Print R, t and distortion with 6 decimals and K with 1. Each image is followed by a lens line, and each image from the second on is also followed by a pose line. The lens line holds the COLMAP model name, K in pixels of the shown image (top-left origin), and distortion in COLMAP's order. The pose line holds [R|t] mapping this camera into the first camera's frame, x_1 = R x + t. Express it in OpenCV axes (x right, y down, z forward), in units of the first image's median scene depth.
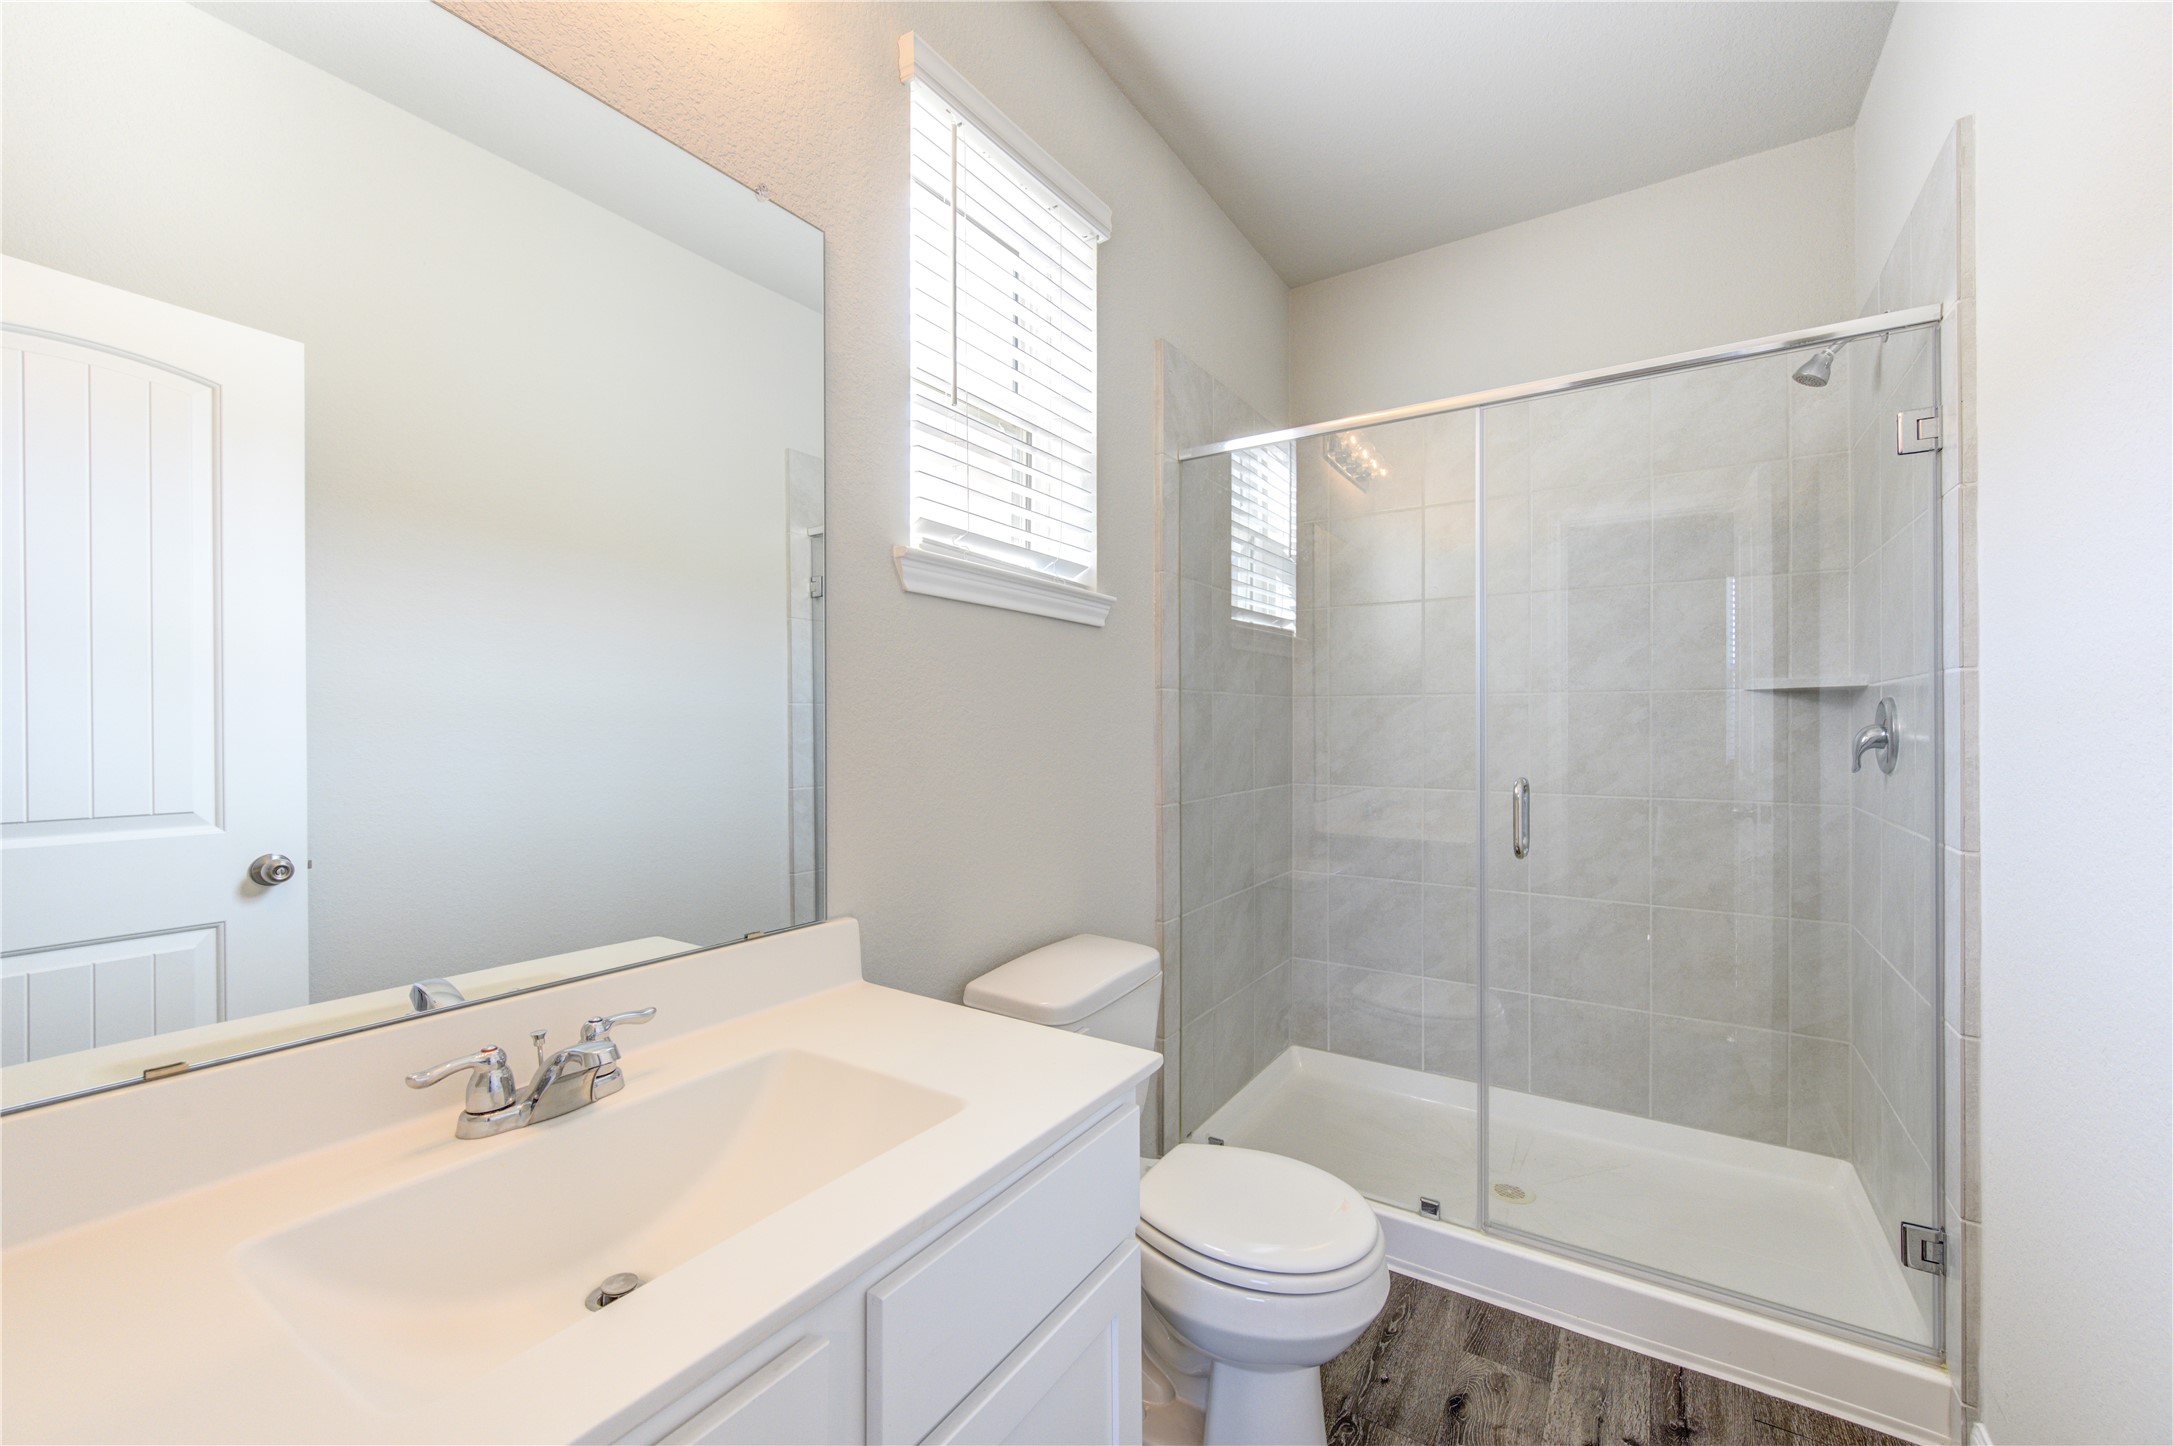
lens RADIAL K [[842.7, 0, 1092.1], [0, 842.7, 731.5], [0, 0, 1]] dist [-0.001036, -0.000431]
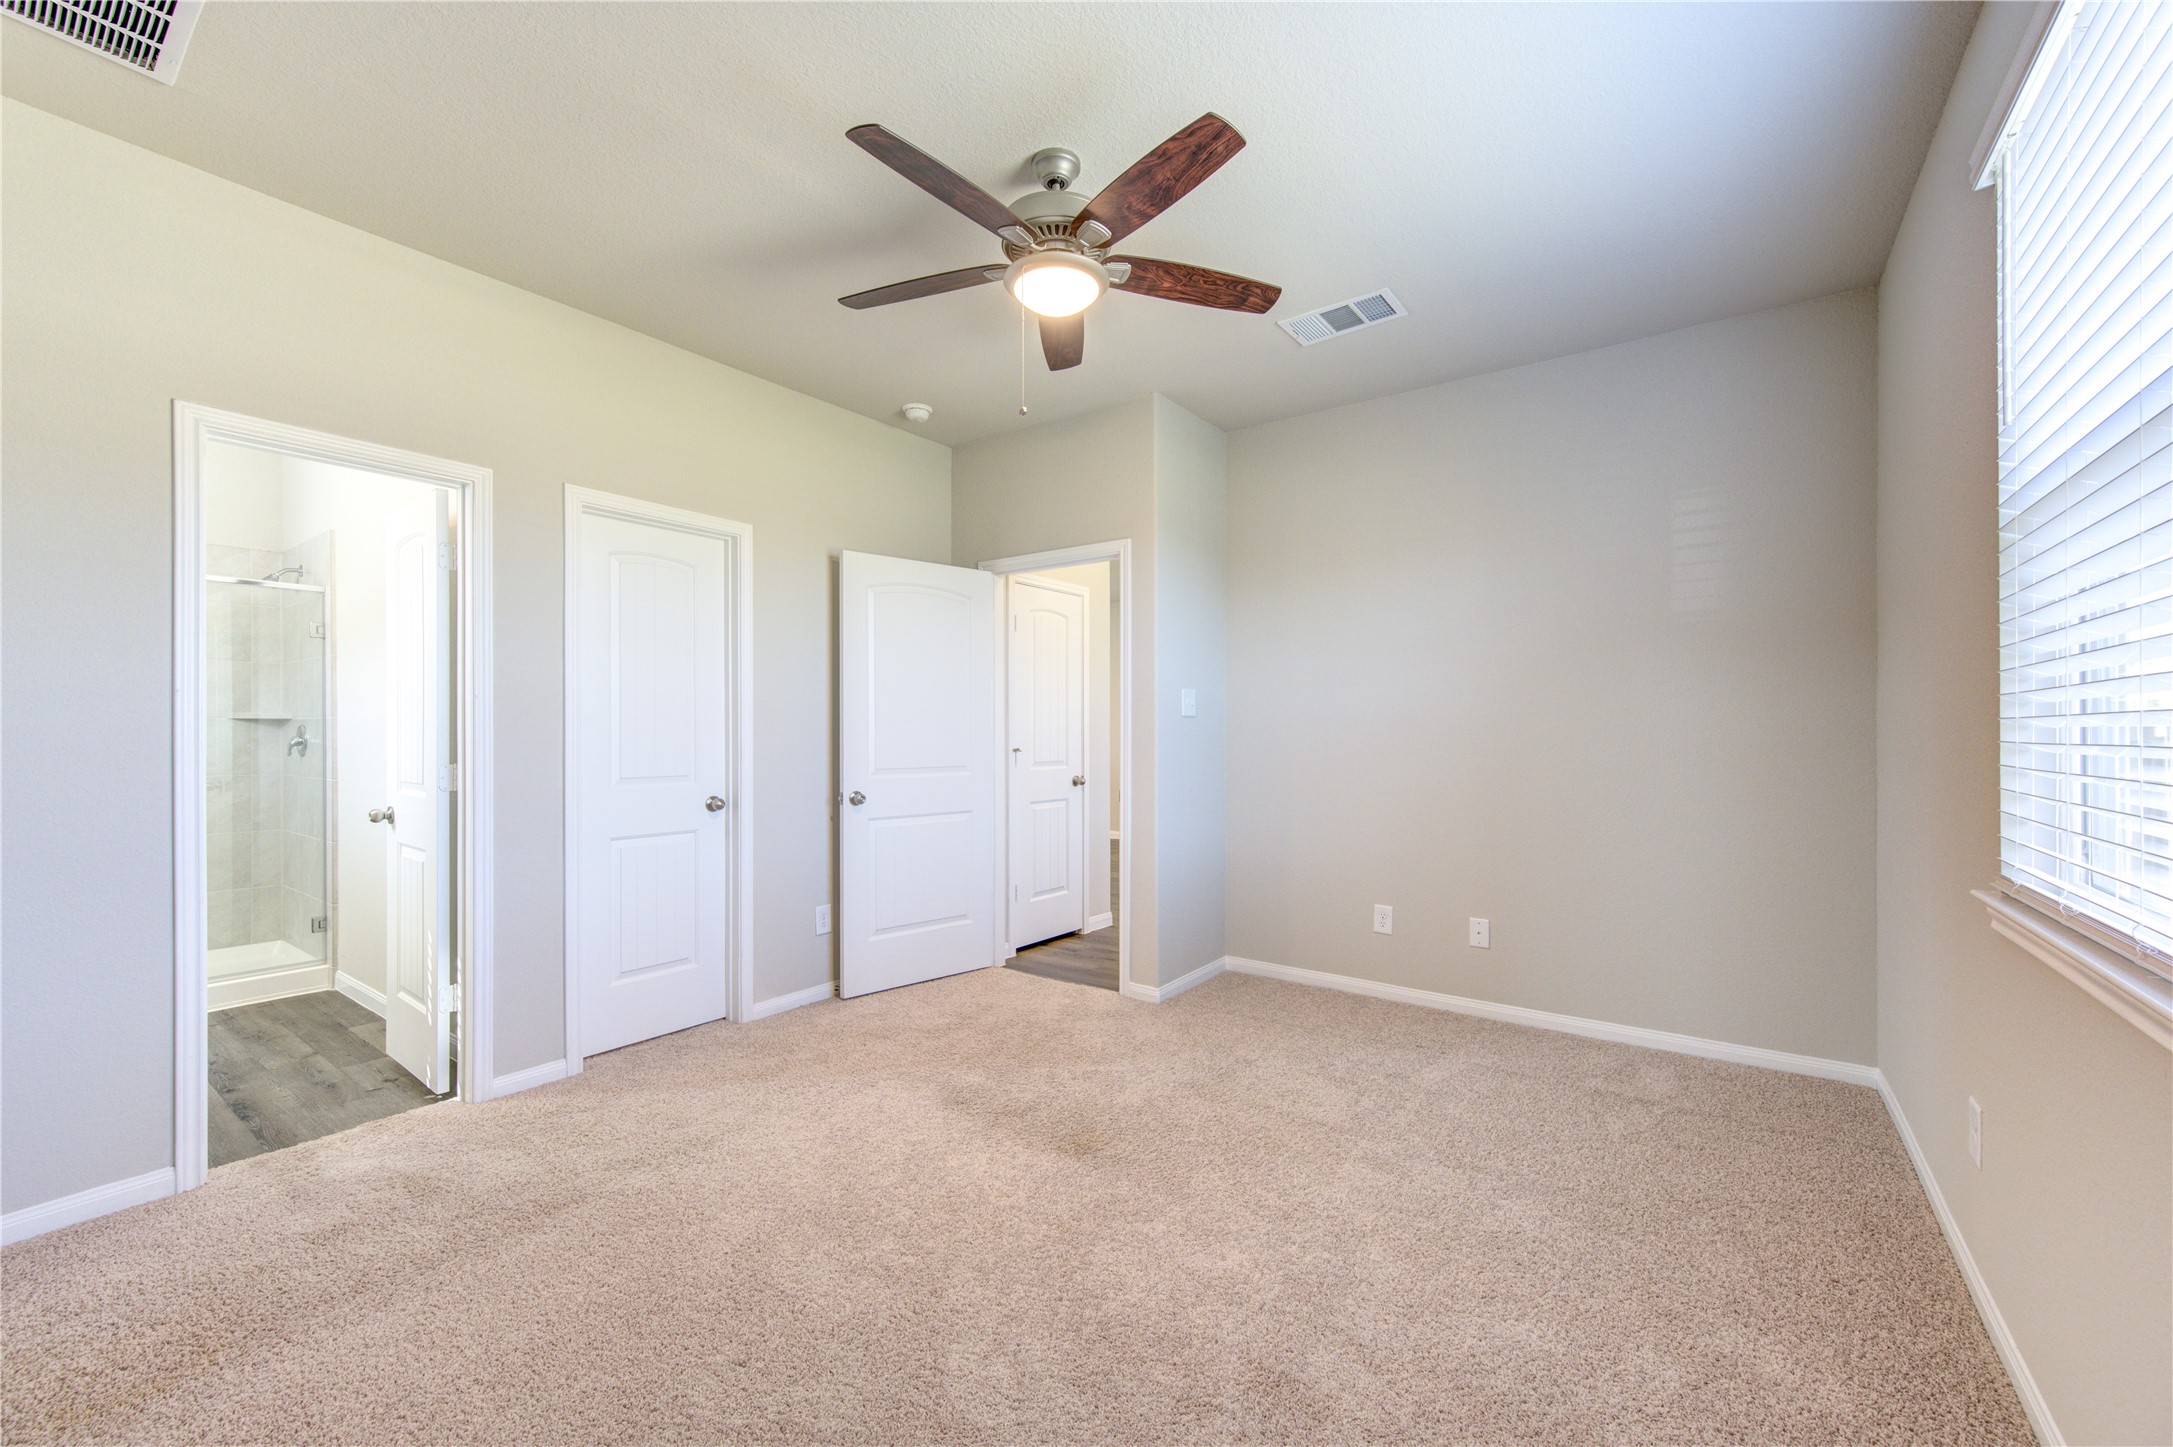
lens RADIAL K [[874.3, 0, 1082.4], [0, 874.3, 727.9], [0, 0, 1]] dist [0.010713, -0.000098]
pose [[0.050728, 0.010355, 0.998659, -1.805015], [0.010347, 0.999887, -0.010893, 0.022803], [-0.998659, 0.010886, 0.050615, -1.677889]]
